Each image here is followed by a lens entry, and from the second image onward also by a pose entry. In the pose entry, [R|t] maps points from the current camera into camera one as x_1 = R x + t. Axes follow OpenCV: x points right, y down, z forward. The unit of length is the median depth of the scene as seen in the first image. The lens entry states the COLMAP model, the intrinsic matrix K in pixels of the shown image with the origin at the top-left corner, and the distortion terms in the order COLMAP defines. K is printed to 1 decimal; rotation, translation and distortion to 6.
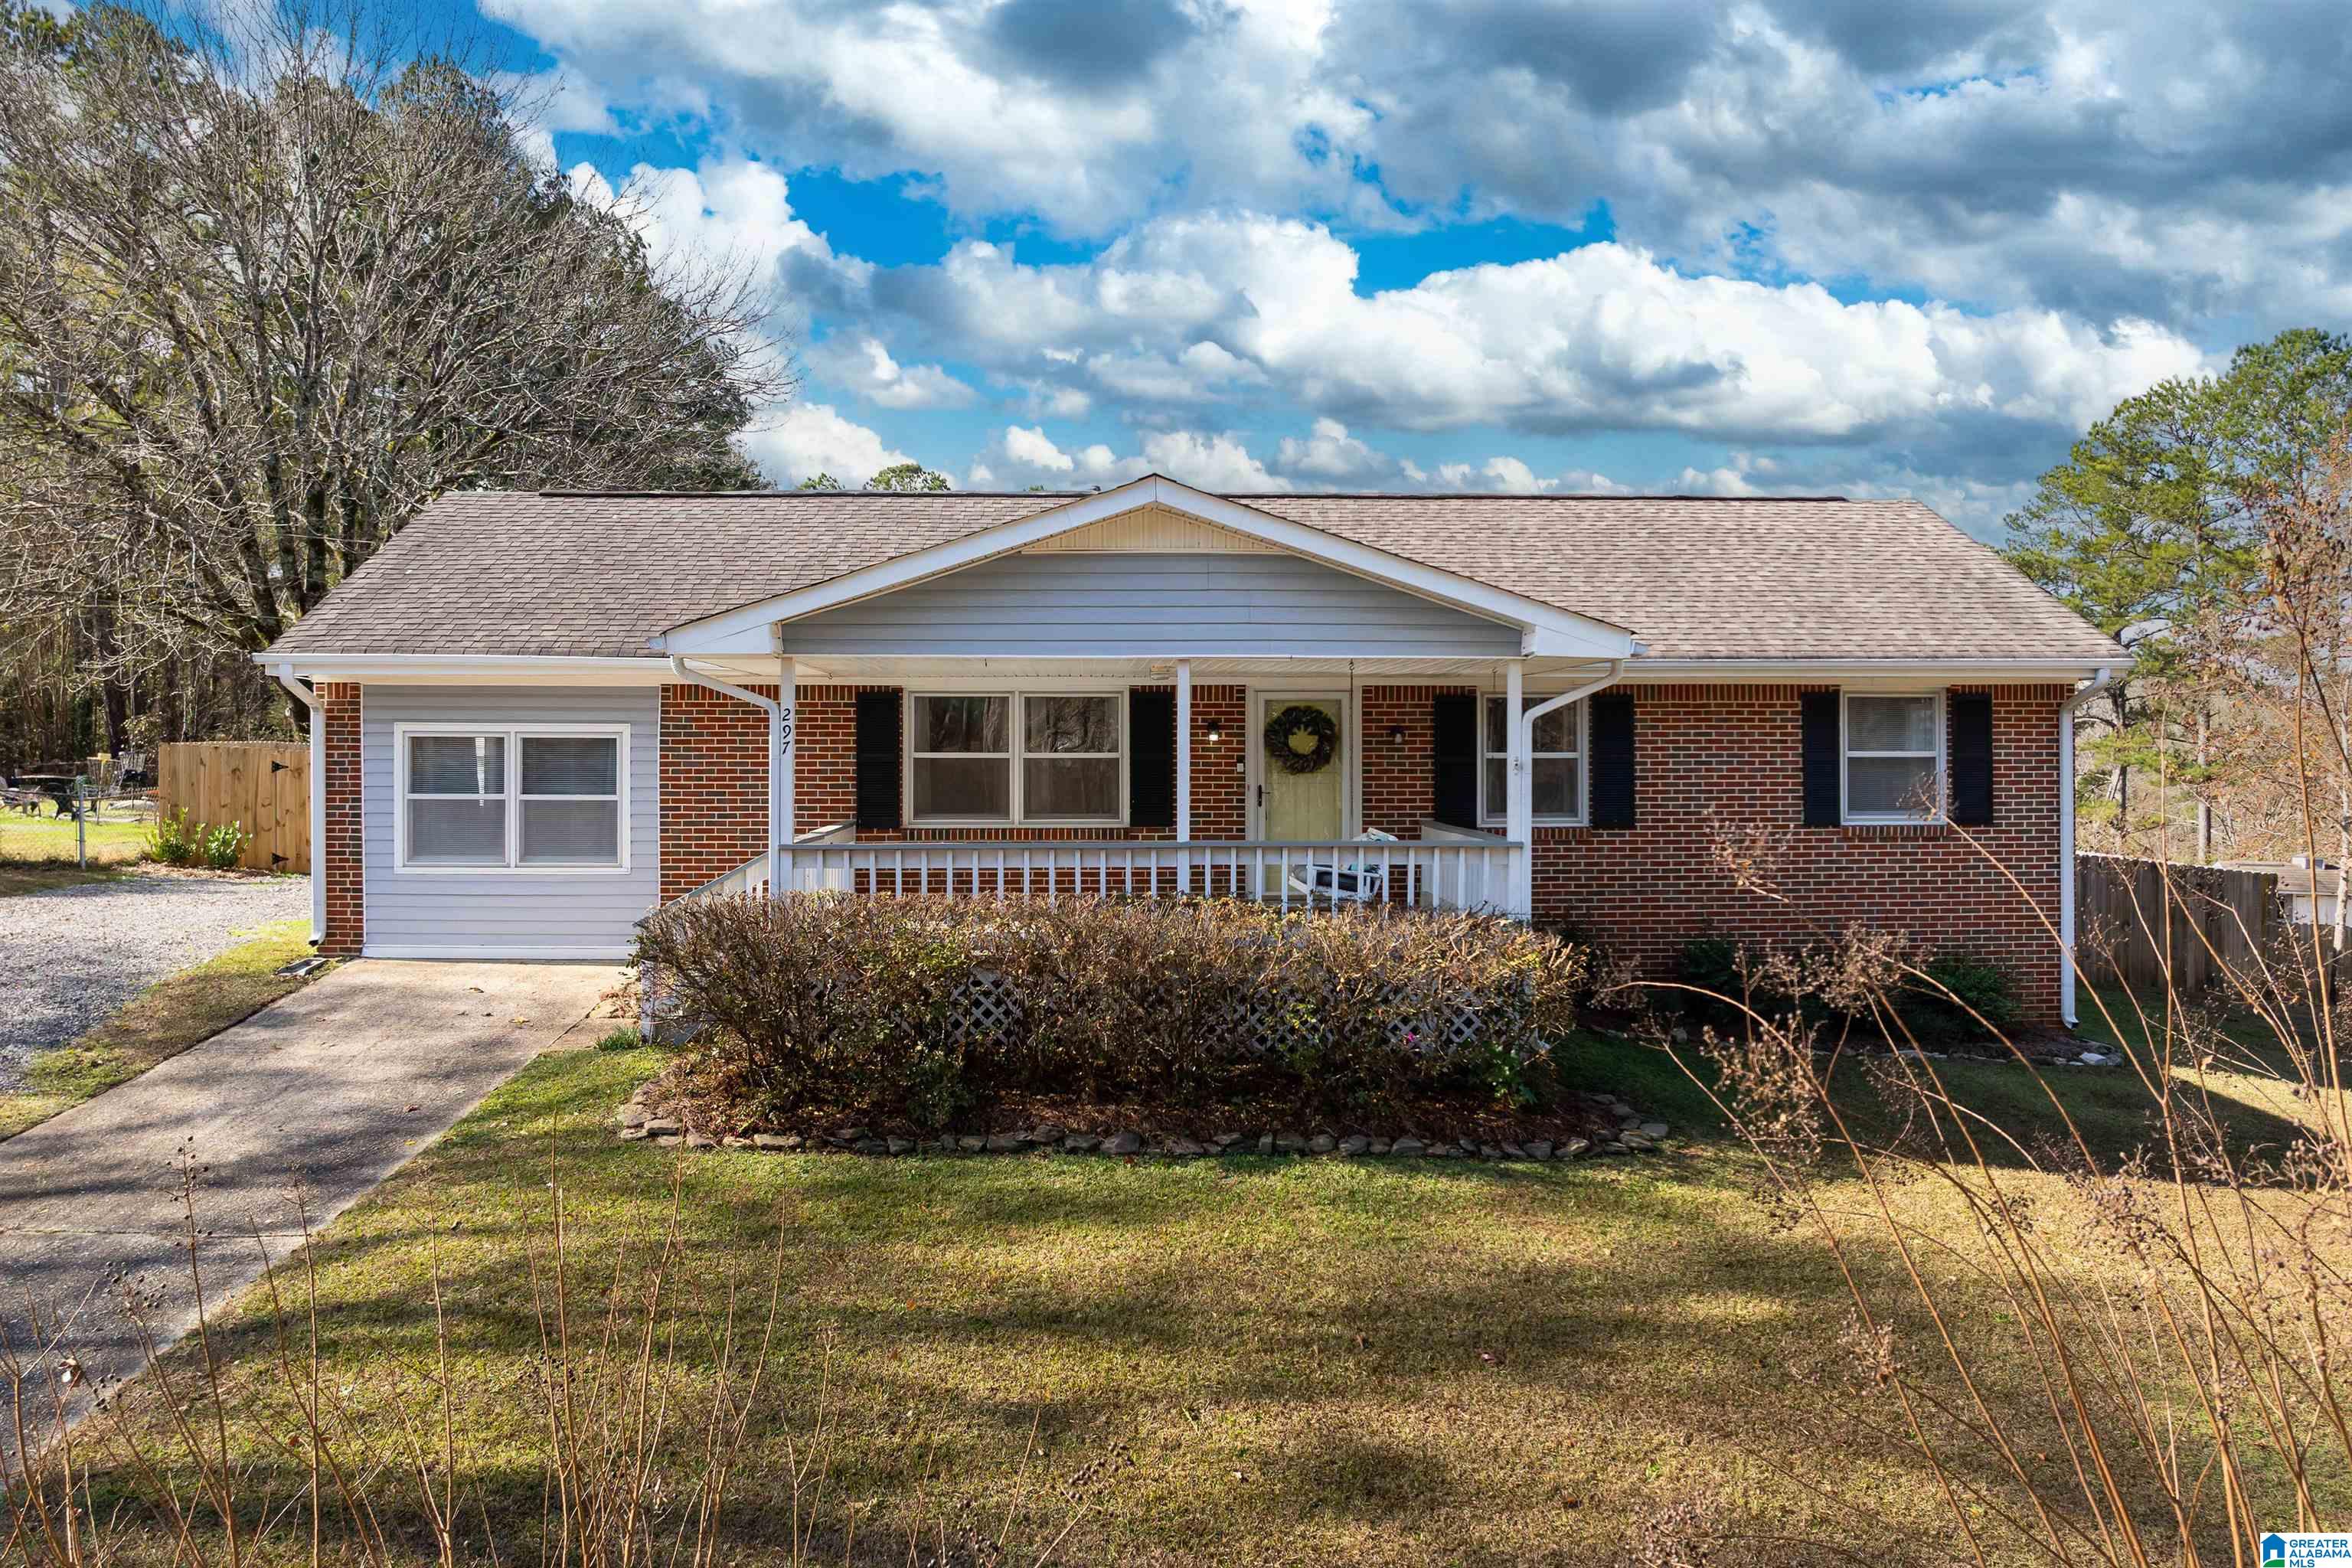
lens RADIAL K [[1688.2, 0, 1176.0], [0, 1688.2, 784.0], [0, 0, 1]] dist [0.003276, 0.000981]
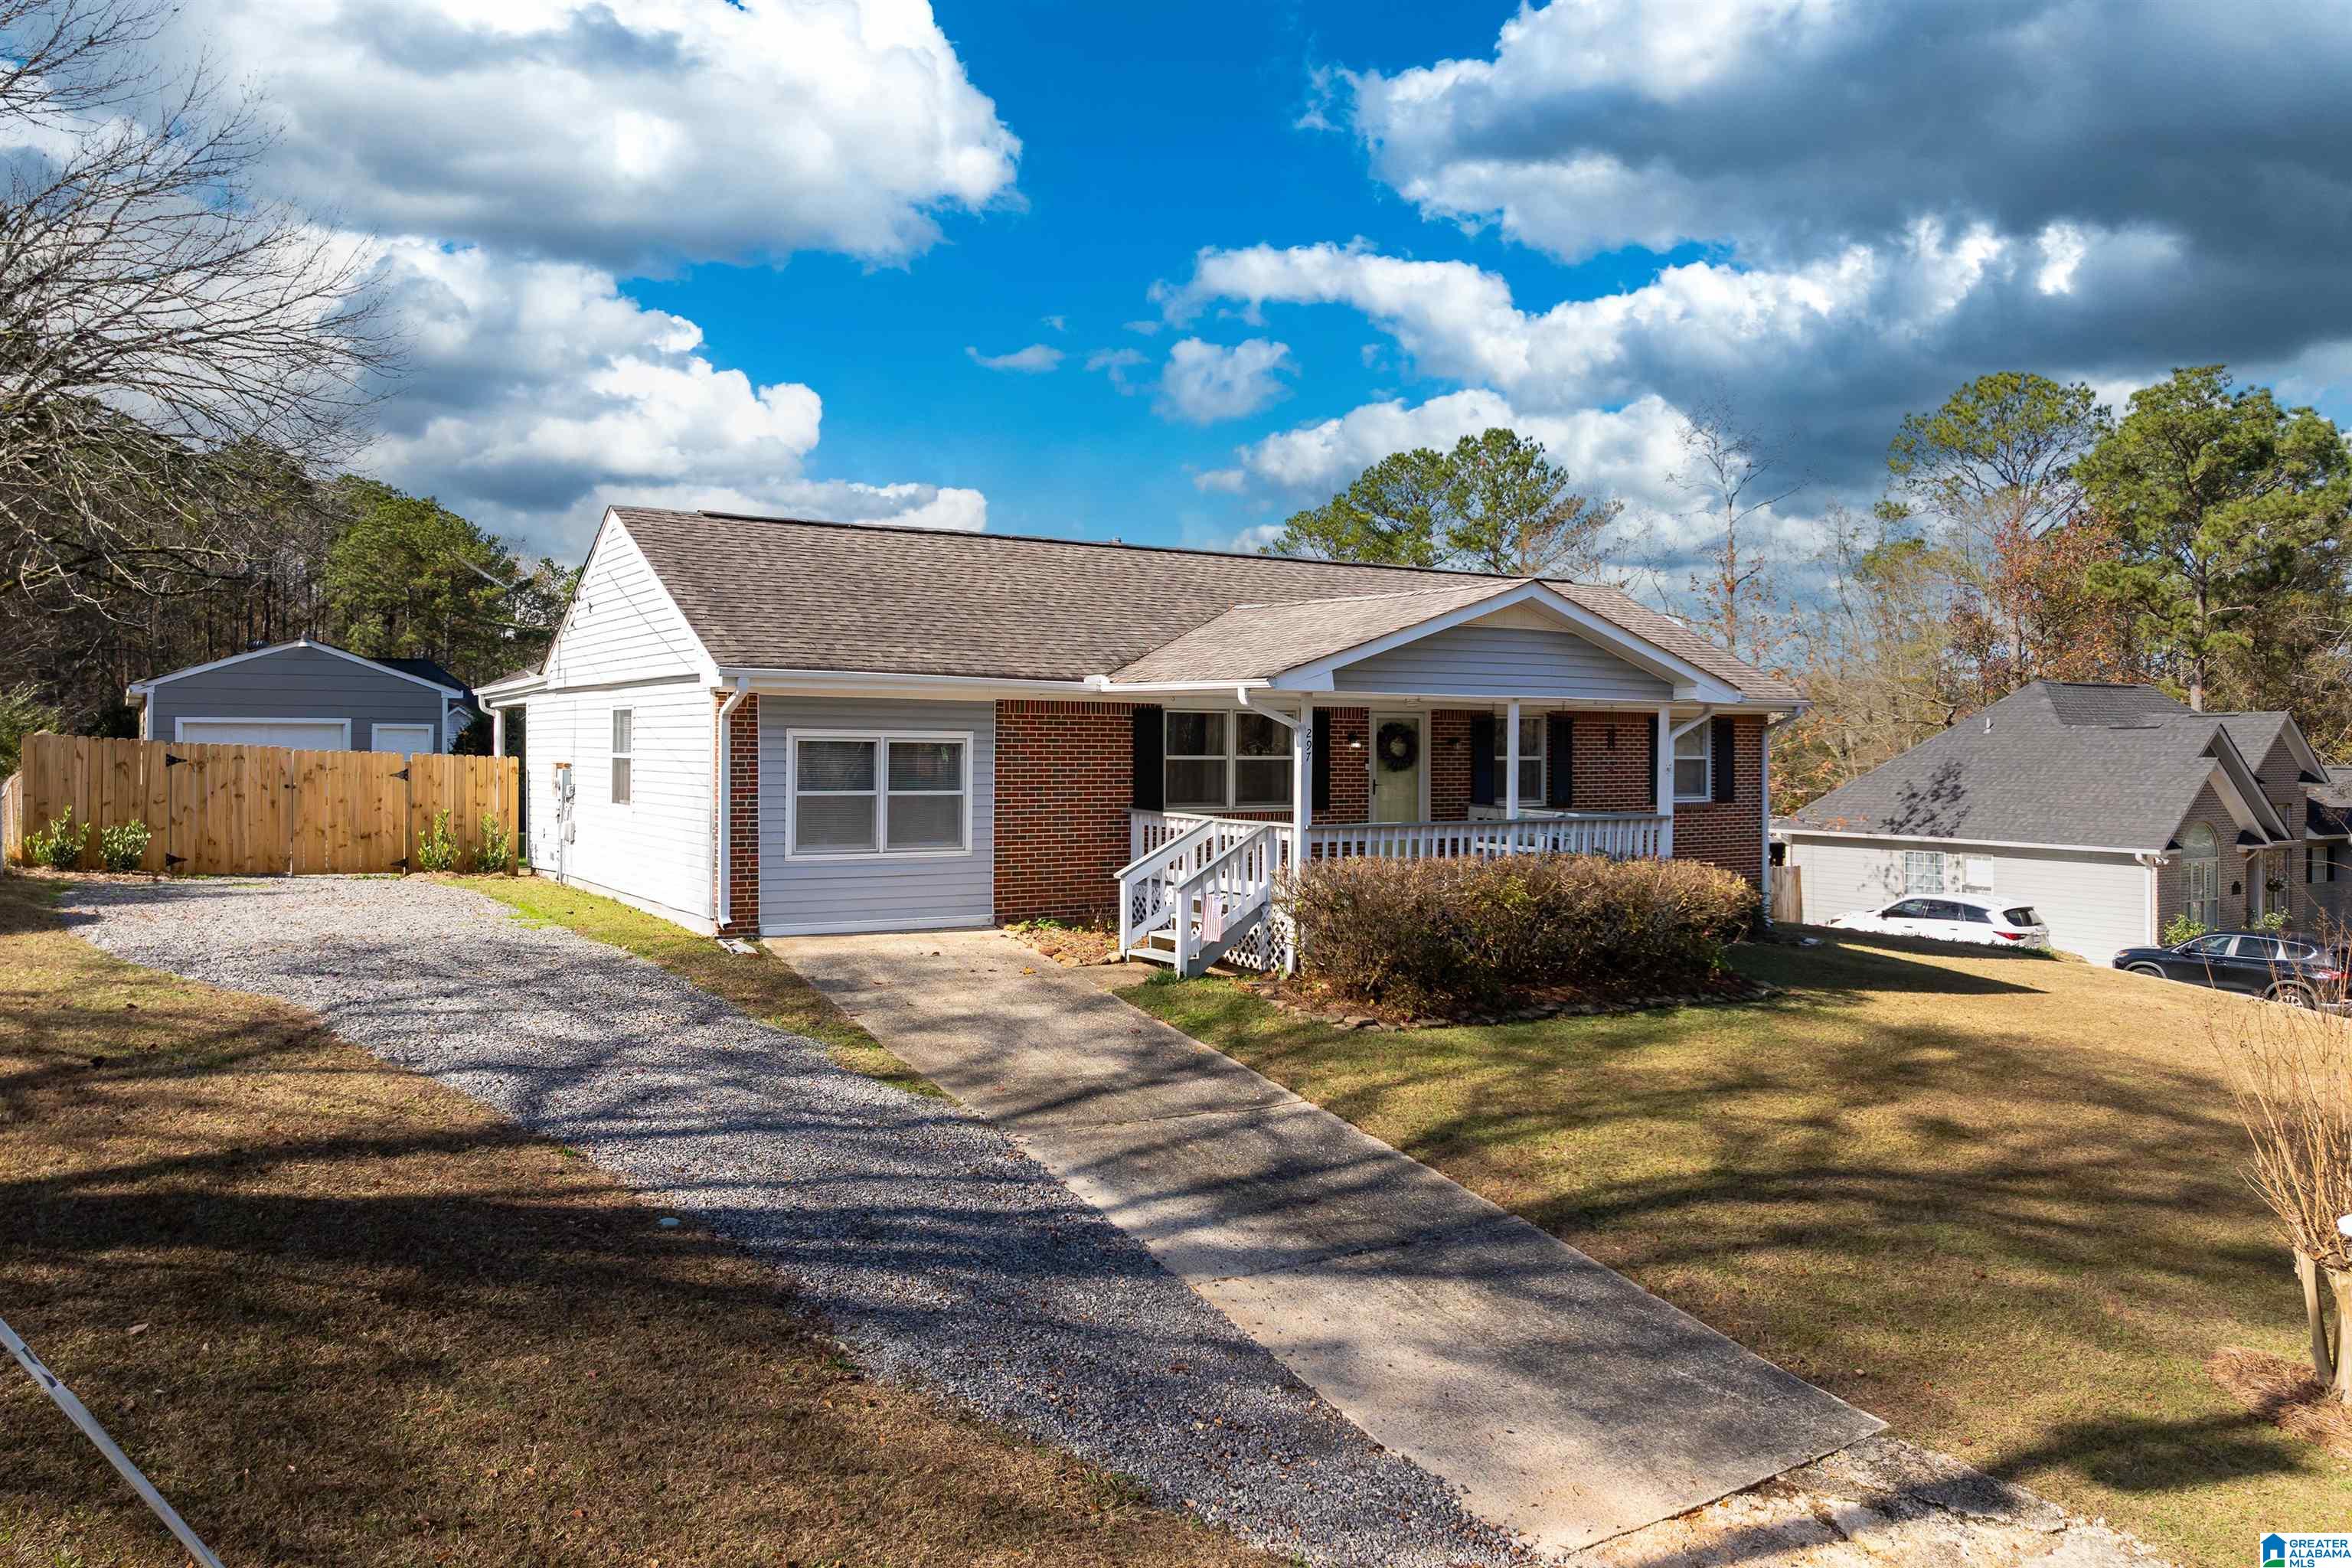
lens RADIAL K [[1688.2, 0, 1176.0], [0, 1688.2, 784.0], [0, 0, 1]] dist [0.003276, 0.000981]
pose [[0.858983, -0.006491, 0.511963, -0.802292], [0.000221, 0.999924, 0.012307, -0.012739], [-0.512004, -0.010458, 0.858919, -0.110827]]
